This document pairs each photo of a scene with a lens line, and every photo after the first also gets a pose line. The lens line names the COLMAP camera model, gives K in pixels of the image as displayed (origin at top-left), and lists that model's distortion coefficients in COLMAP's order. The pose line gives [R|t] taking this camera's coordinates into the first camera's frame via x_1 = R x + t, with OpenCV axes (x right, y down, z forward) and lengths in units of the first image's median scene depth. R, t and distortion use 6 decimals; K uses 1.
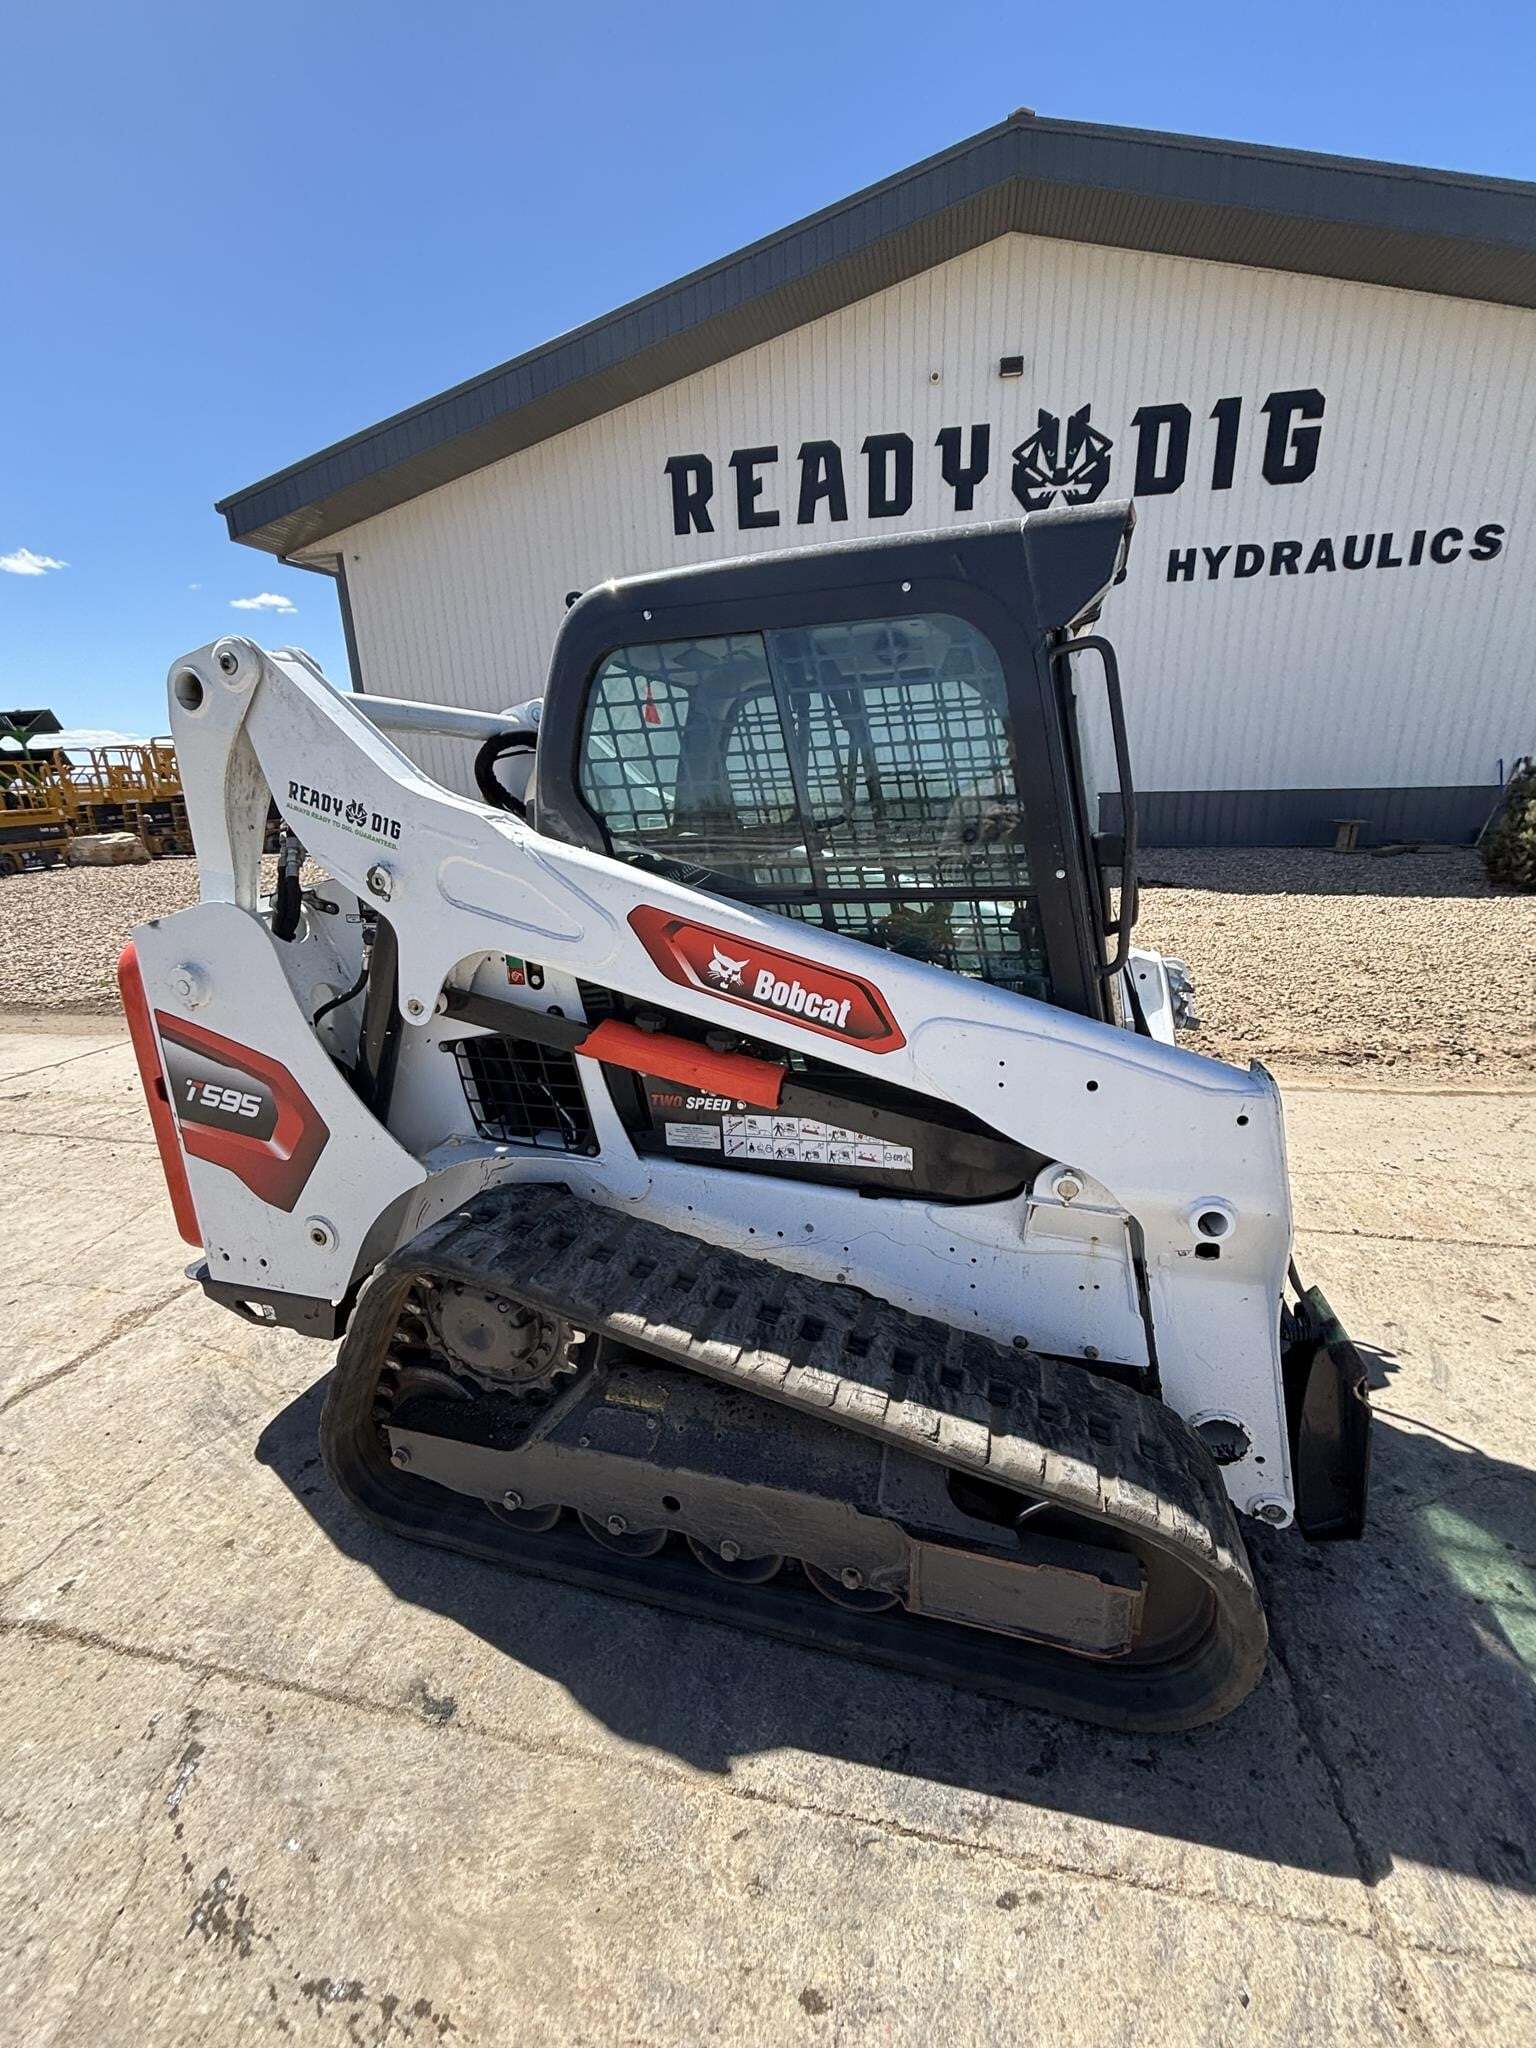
lens RADIAL K [[819.1, 0, 772.8], [0, 819.1, 1024.6], [0, 0, 1]] dist [0.008506, -0.003946]
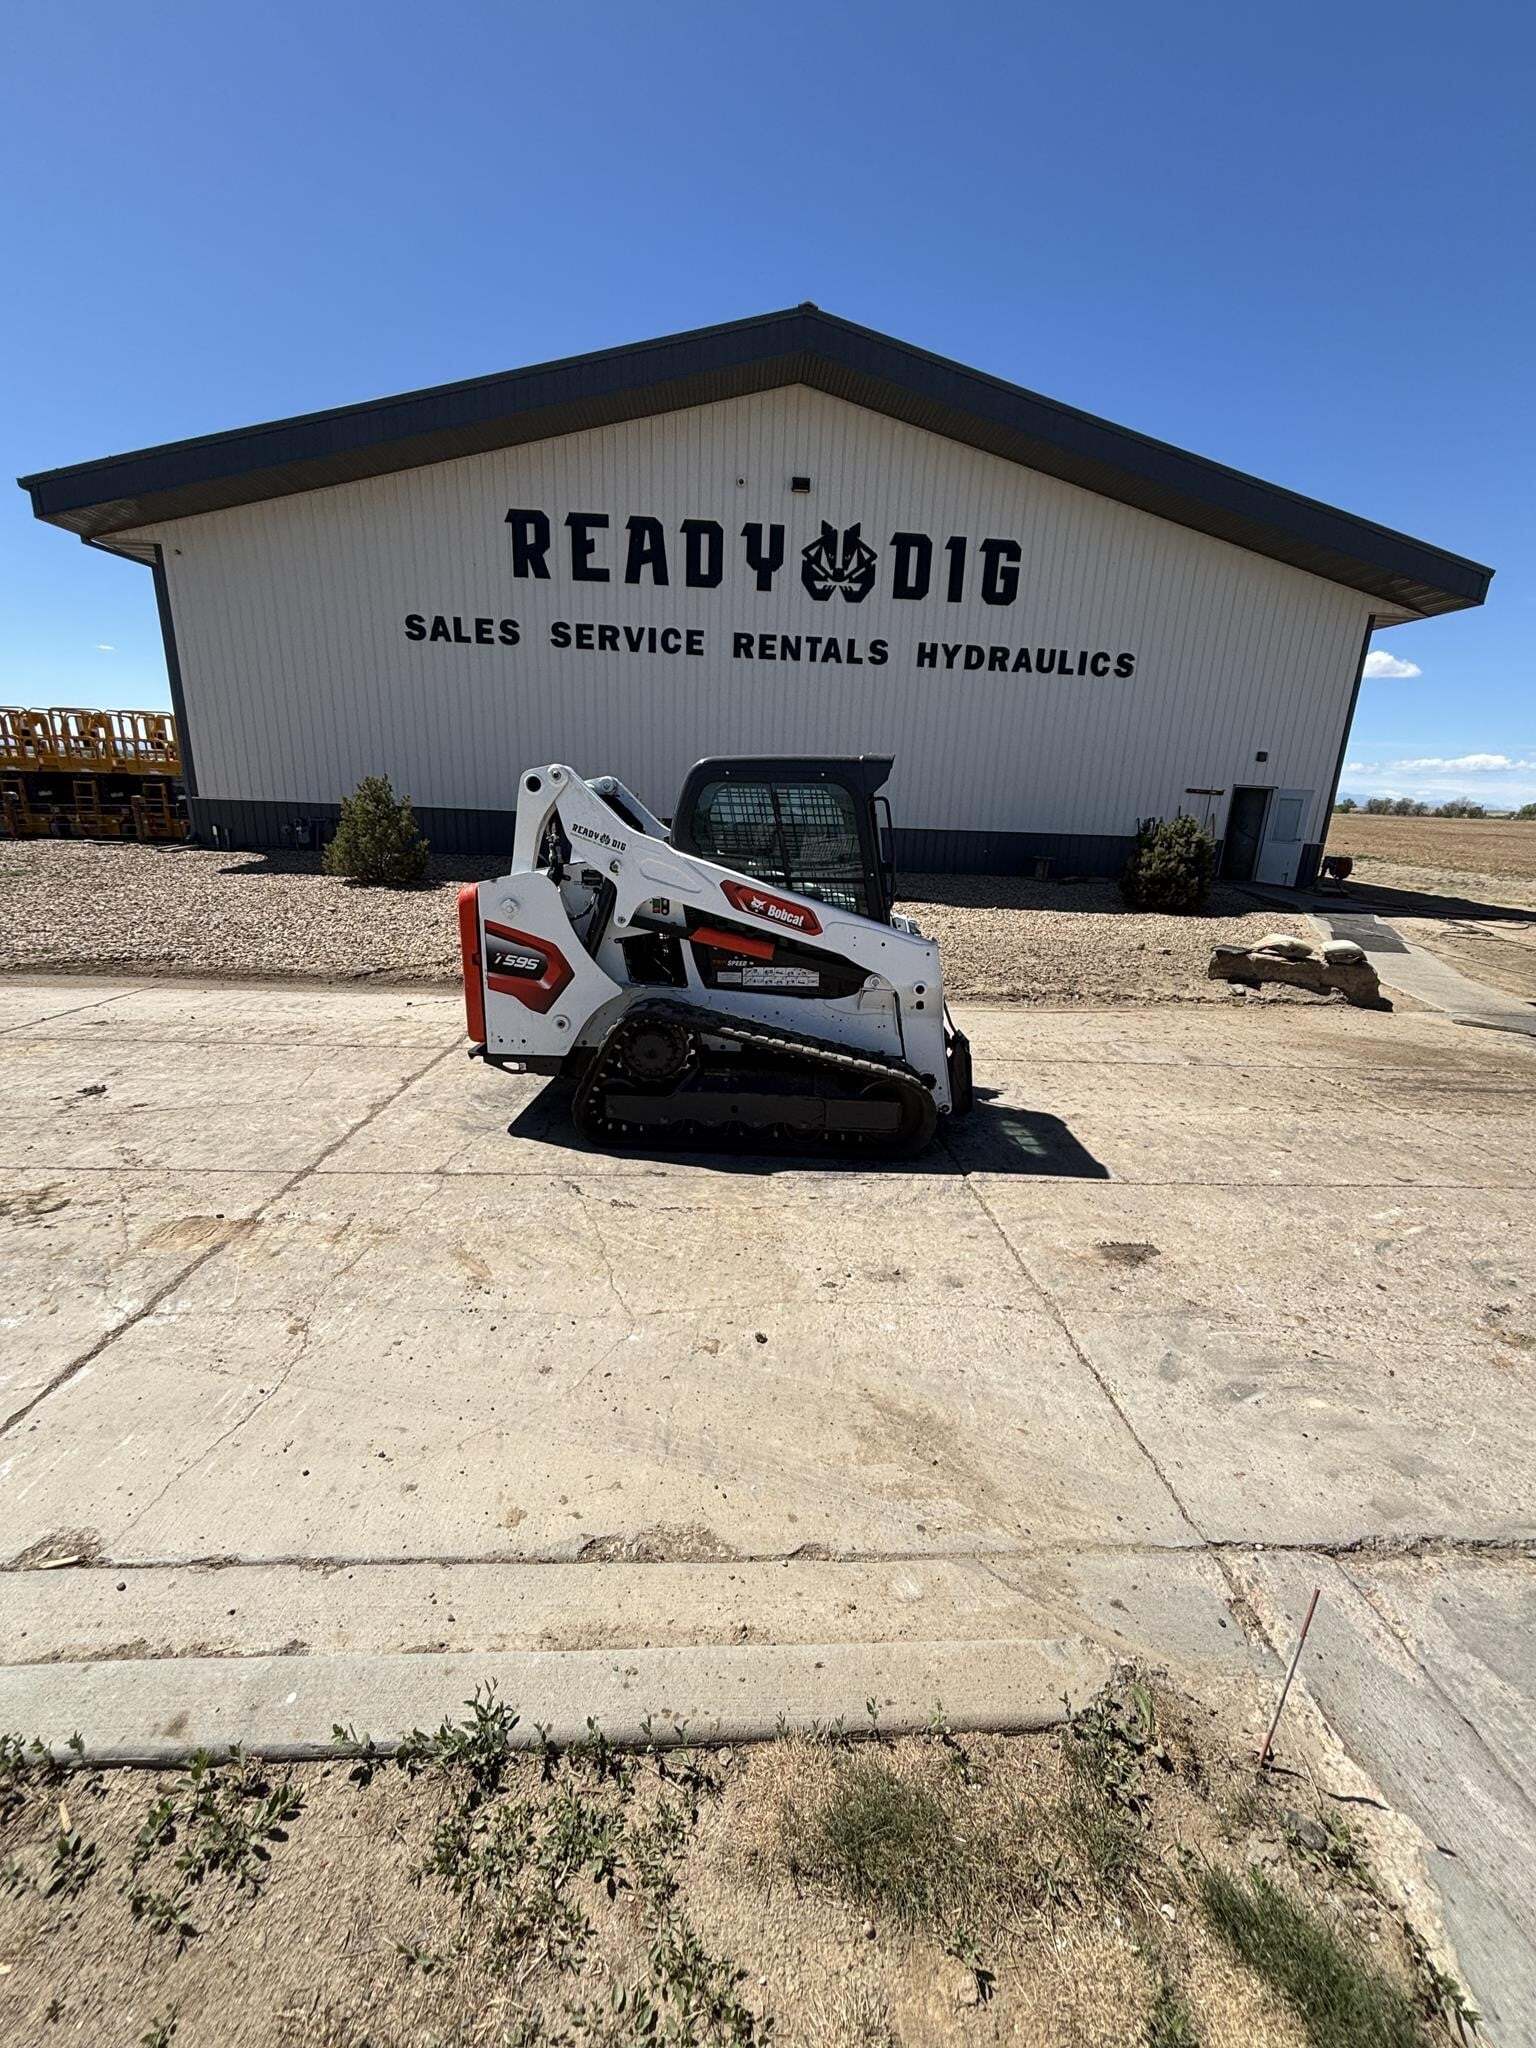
lens RADIAL K [[825.4, 0, 772.3], [0, 825.4, 1019.7], [0, 0, 1]] dist [0.022997, -0.026169]
pose [[0.965680, -0.004698, 0.259694, -0.698300], [0.010377, 0.999736, -0.020503, 0.359114], [-0.259529, 0.022495, 0.965473, -1.595997]]
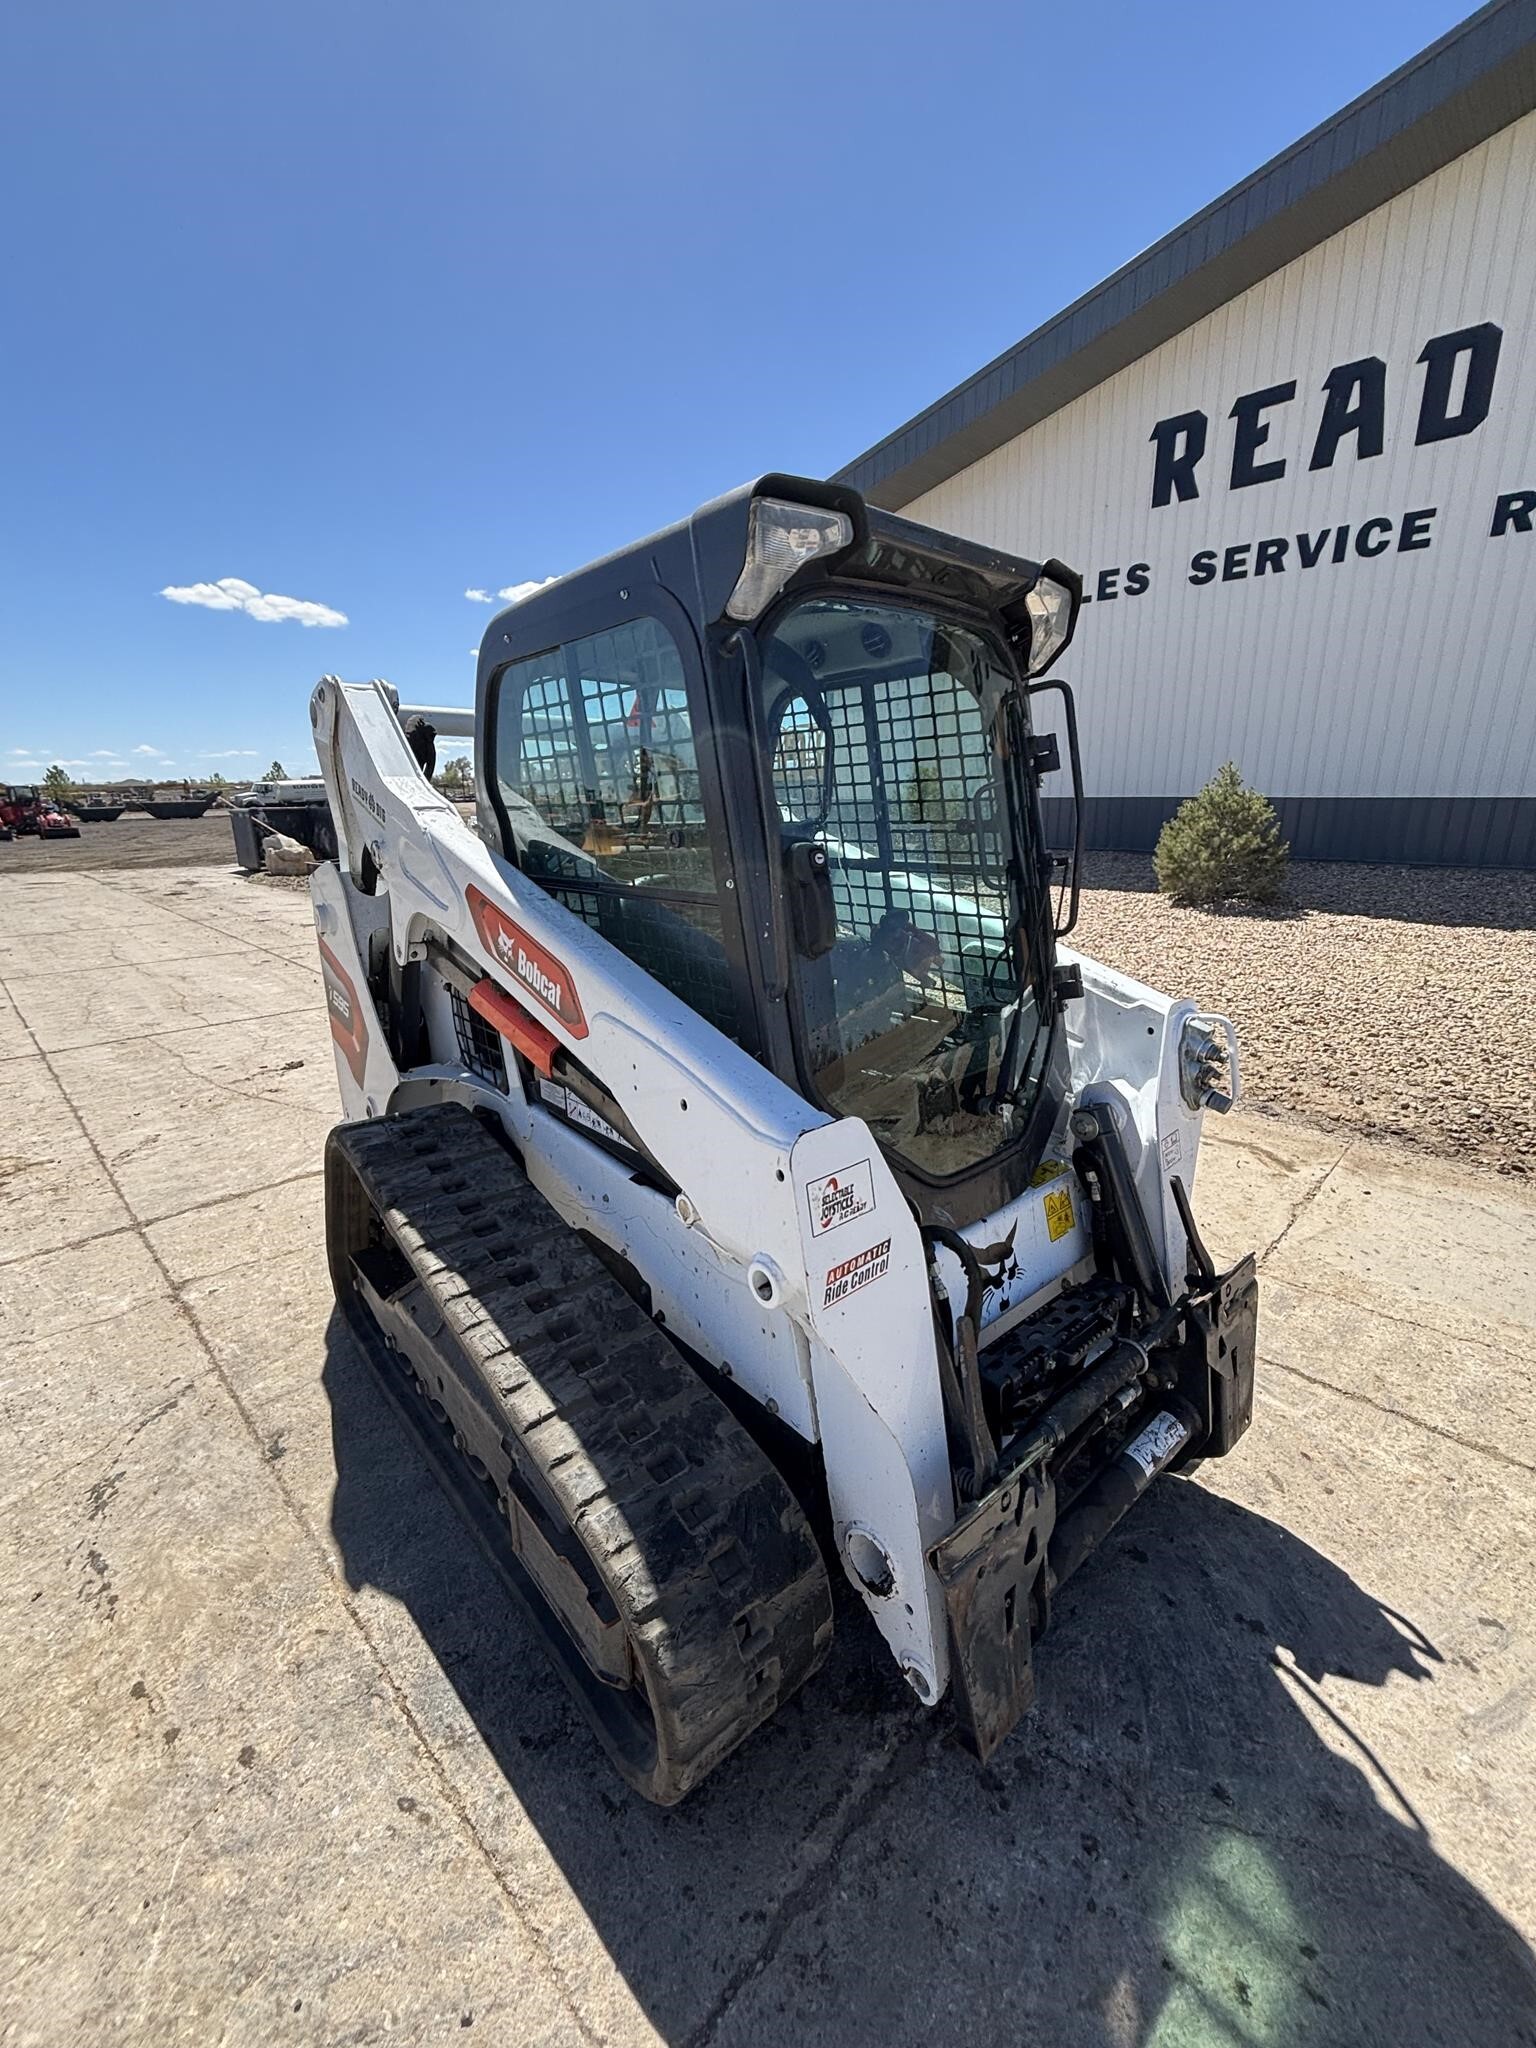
lens RADIAL K [[822.4, 0, 773.9], [0, 822.4, 1025.0], [0, 0, 1]] dist [0.002321, -0.000047]
pose [[0.842325, 0.160683, -0.514461, 0.834224], [-0.157081, 0.986275, 0.050859, -0.071593], [0.515572, 0.037972, 0.856004, 0.205818]]
